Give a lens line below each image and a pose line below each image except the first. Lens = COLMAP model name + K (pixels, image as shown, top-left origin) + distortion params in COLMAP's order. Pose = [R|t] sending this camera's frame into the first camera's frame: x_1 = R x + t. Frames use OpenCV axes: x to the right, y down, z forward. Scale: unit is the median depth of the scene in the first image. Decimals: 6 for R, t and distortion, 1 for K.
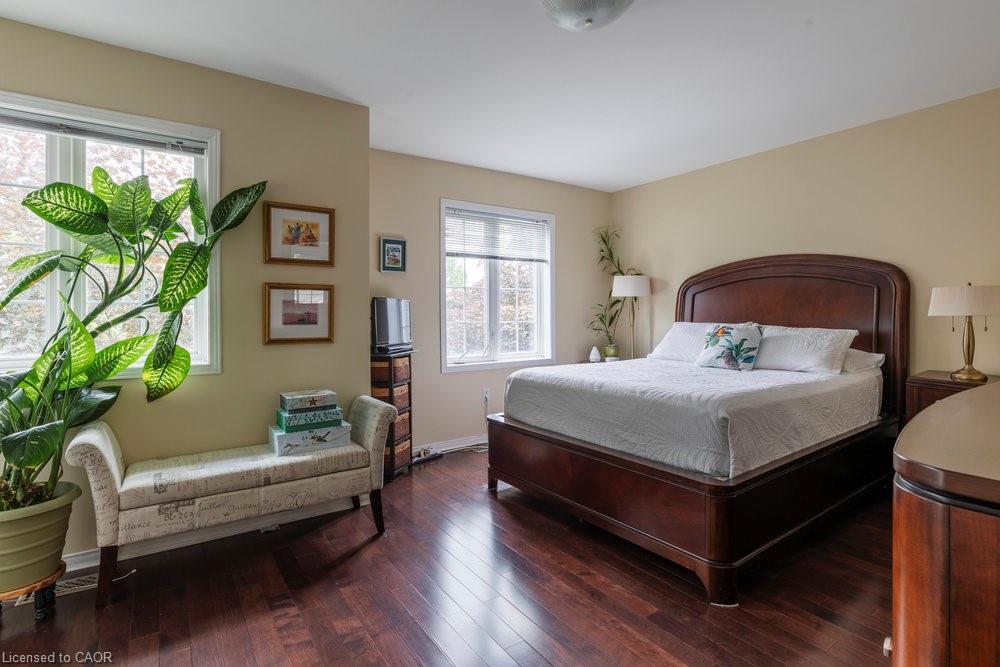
lens RADIAL K [[562.7, 0, 516.3], [0, 562.7, 310.1], [0, 0, 1]] dist [0.003389, 0.000125]
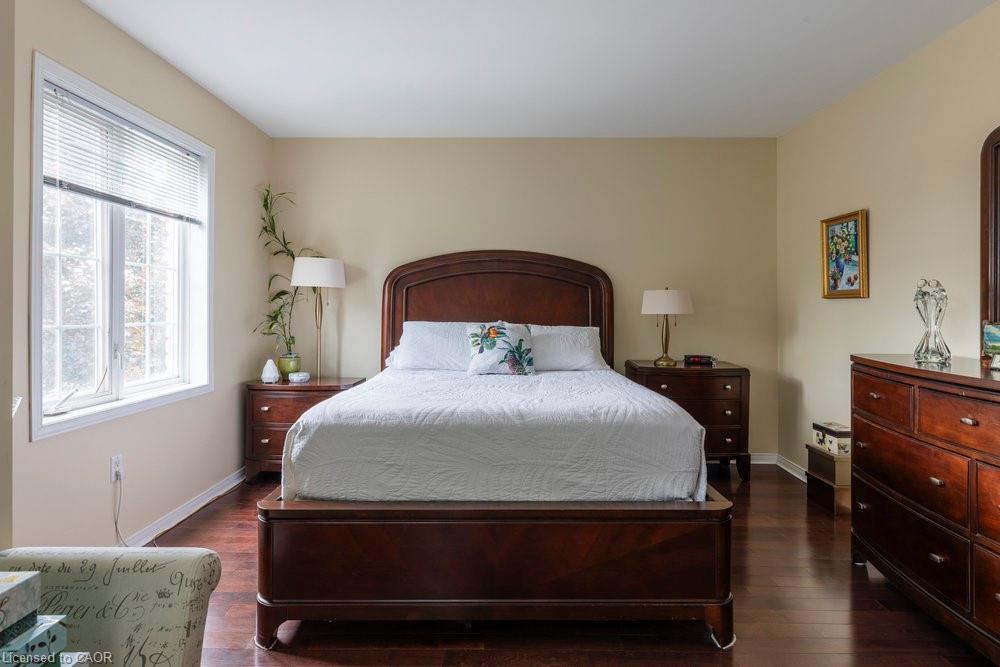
lens RADIAL K [[562.7, 0, 516.3], [0, 562.7, 310.1], [0, 0, 1]] dist [0.003389, 0.000125]
pose [[0.538069, 0.005033, 0.842885, -0.355388], [-0.012012, 0.999926, 0.001697, 0.002277], [-0.842815, -0.011039, 0.538090, 0.507376]]
